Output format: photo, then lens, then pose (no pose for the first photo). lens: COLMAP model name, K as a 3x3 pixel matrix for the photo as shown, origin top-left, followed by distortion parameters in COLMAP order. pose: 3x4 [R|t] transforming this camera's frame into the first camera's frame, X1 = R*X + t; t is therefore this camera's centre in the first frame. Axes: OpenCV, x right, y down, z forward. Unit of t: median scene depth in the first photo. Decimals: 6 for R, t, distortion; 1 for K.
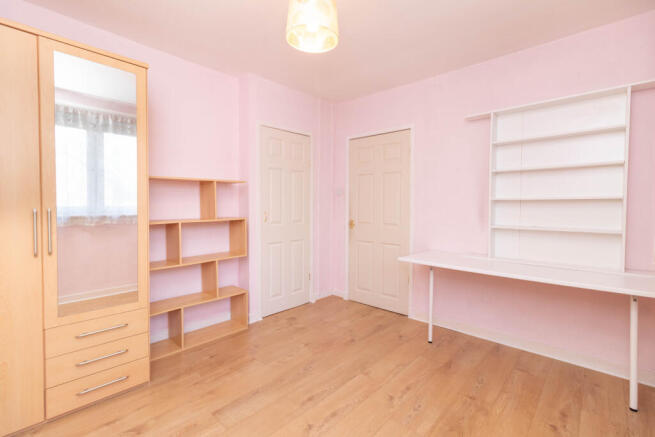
lens RADIAL K [[300.0, 0, 324.2], [0, 300.0, 213.0], [0, 0, 1]] dist [0.005555, 0.000370]
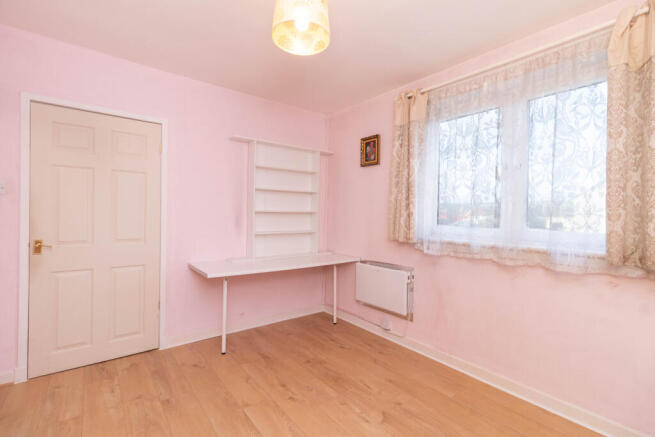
lens RADIAL K [[300.0, 0, 323.7], [0, 300.0, 218.8], [0, 0, 1]] dist [0.005555, 0.000370]
pose [[0.163198, -0.014747, 0.986483, -0.594570], [0.015476, 0.999804, 0.012386, -0.024230], [-0.986472, 0.013245, 0.163395, 0.525118]]
